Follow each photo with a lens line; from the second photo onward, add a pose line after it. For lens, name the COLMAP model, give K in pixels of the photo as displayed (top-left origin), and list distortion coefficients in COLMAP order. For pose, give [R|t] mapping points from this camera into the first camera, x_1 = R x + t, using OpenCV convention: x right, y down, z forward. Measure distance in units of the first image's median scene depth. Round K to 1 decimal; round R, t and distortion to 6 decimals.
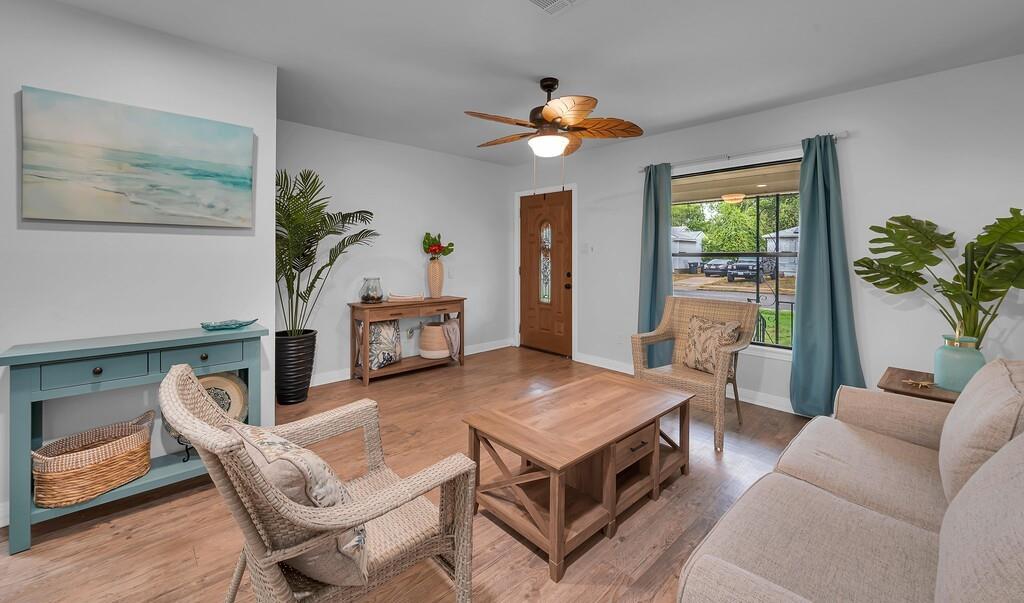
lens RADIAL K [[407.7, 0, 512.4], [0, 407.7, 259.3], [0, 0, 1]] dist [-0.002331, -0.000219]
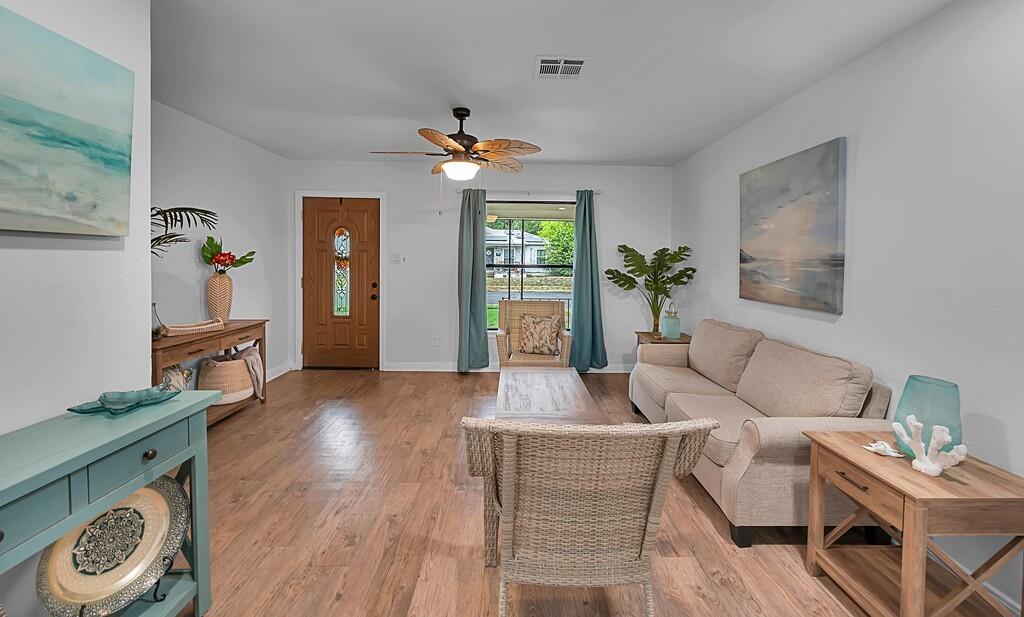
lens RADIAL K [[415.2, 0, 515.0], [0, 415.2, 275.0], [0, 0, 1]] dist [0.001106, 0.000049]
pose [[0.672530, -0.024747, 0.739656, -0.403735], [-0.003267, 0.999332, 0.036405, -0.025529], [-0.740062, -0.026900, 0.672000, 0.089493]]
